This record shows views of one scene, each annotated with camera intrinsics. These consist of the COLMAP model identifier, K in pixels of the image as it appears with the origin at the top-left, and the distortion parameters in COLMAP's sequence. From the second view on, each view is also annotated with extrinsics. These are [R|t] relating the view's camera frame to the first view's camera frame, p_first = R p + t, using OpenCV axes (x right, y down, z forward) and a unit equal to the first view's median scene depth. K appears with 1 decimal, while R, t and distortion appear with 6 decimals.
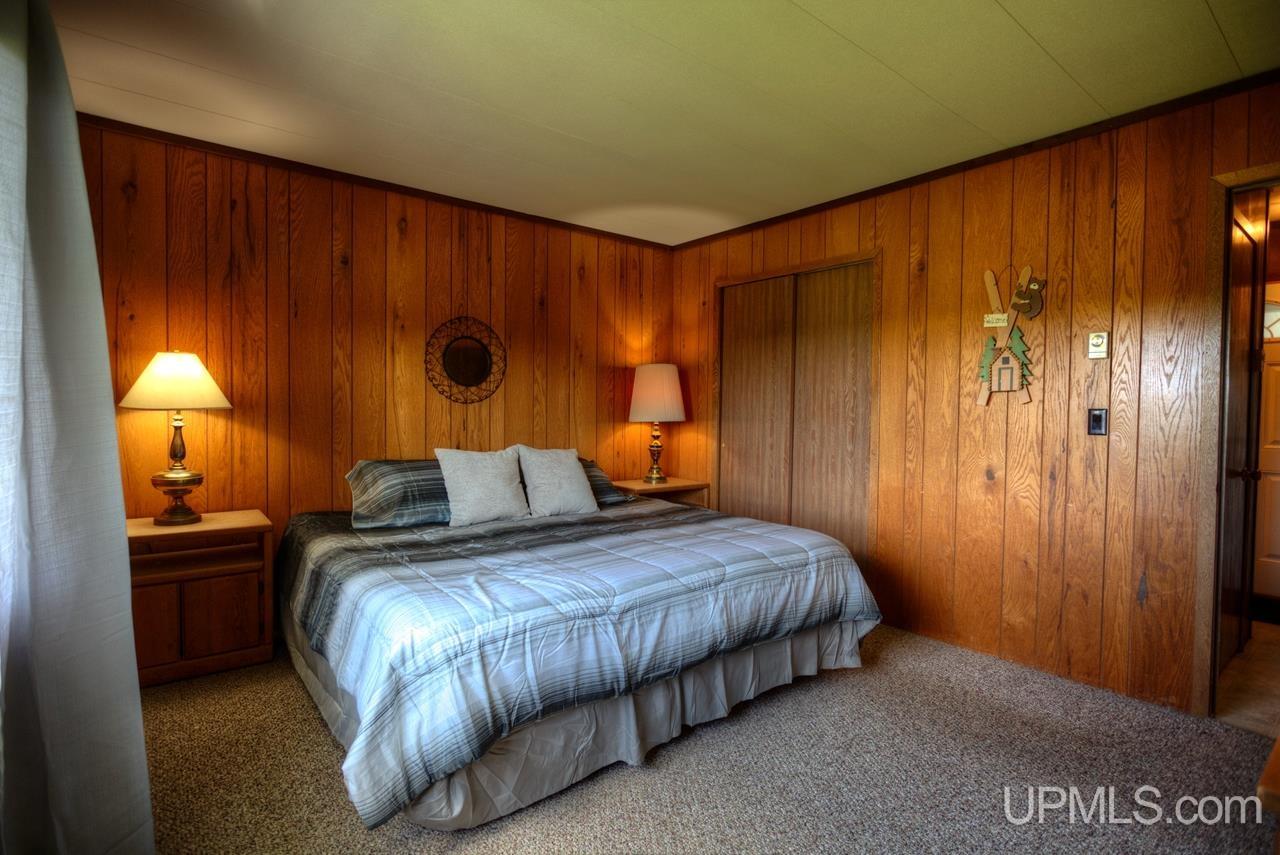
lens RADIAL K [[633.1, 0, 637.5], [0, 633.1, 423.8], [0, 0, 1]] dist [-0.020082, 0.004254]
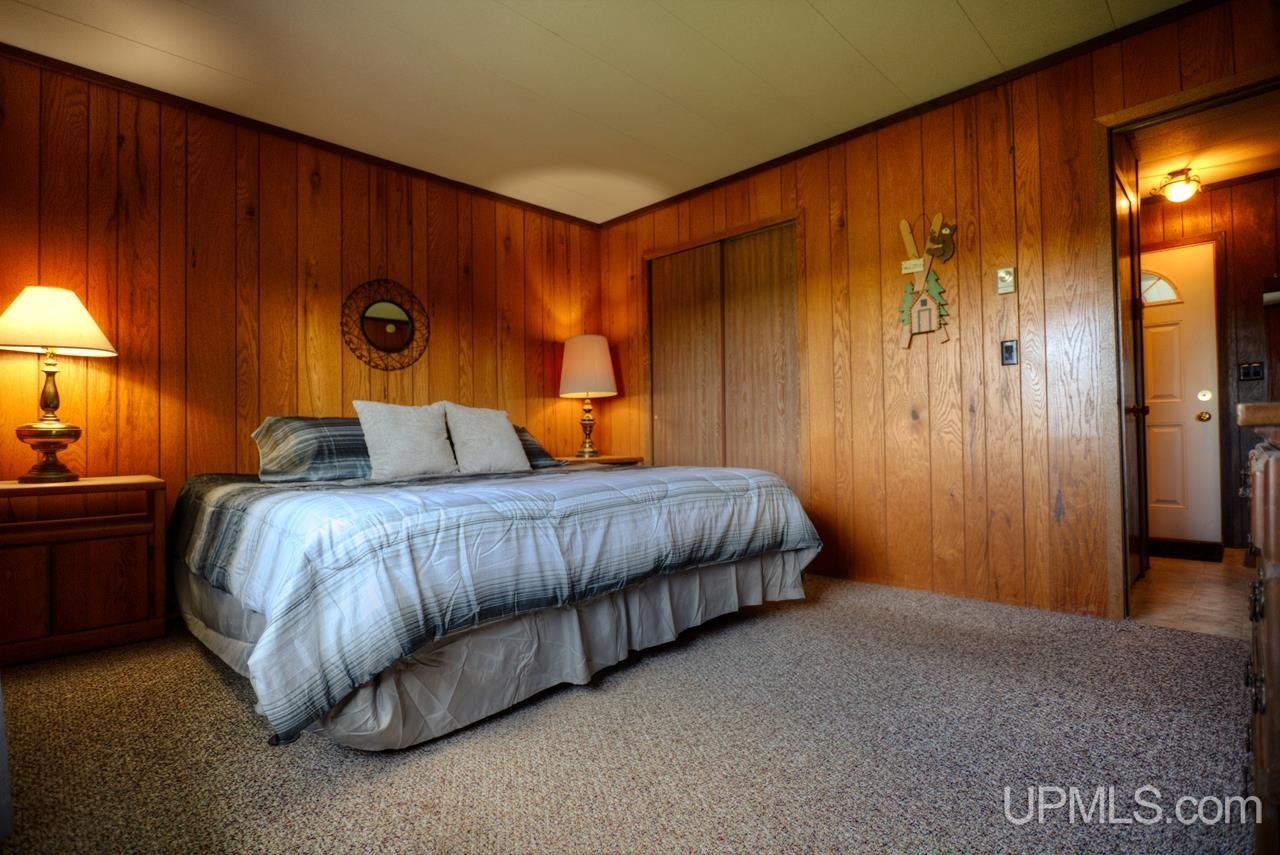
lens RADIAL K [[633.1, 0, 641.8], [0, 633.1, 424.8], [0, 0, 1]] dist [-0.020082, 0.004254]
pose [[0.992201, -0.025012, 0.122114, -0.013031], [0.030559, 0.998574, -0.043766, 0.135785], [-0.120846, 0.047156, 0.991551, 0.027426]]
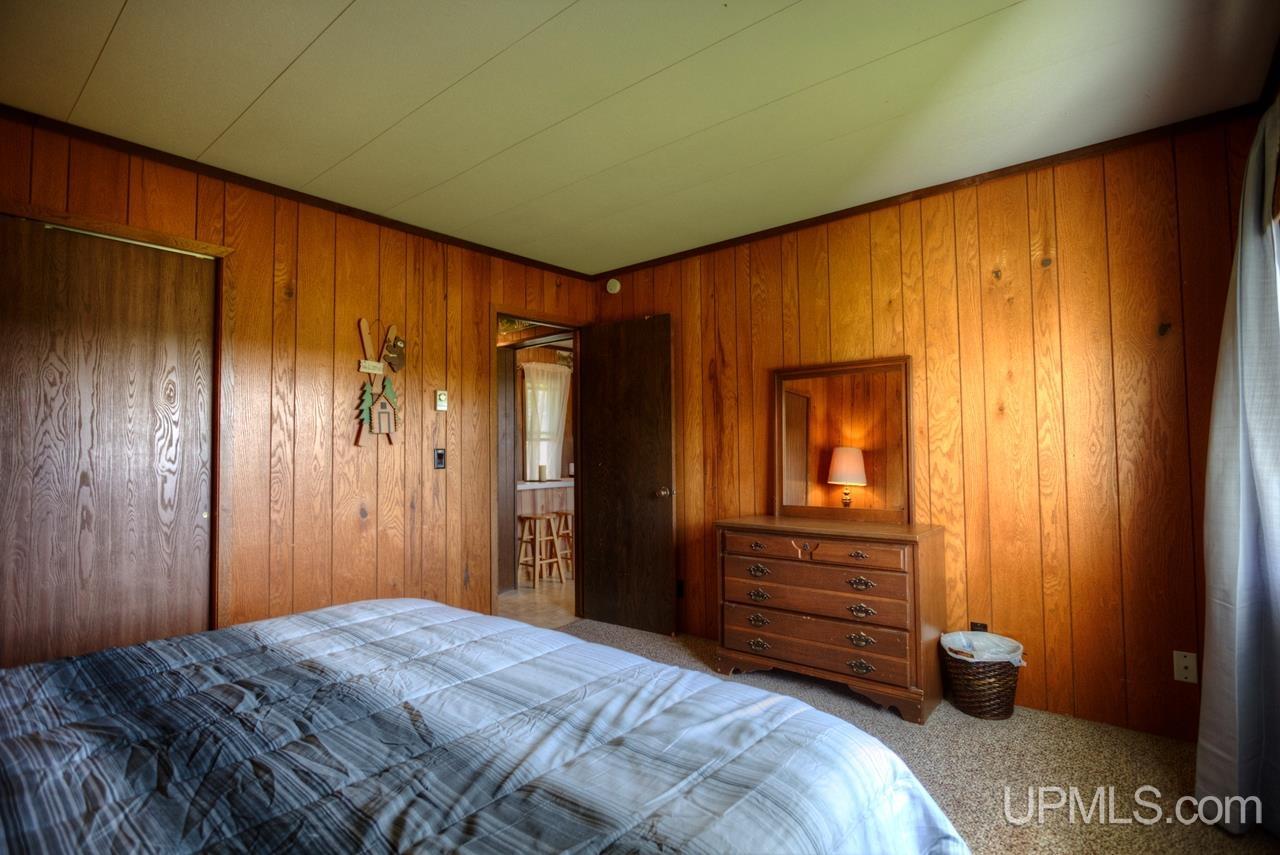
lens RADIAL K [[633.1, 0, 652.7], [0, 633.1, 427.1], [0, 0, 1]] dist [-0.020082, 0.004254]
pose [[-0.232391, 0.028692, 0.972199, -0.605522], [0.030846, 0.999279, -0.022117, -0.024570], [-0.972133, 0.024849, -0.233108, 0.814830]]
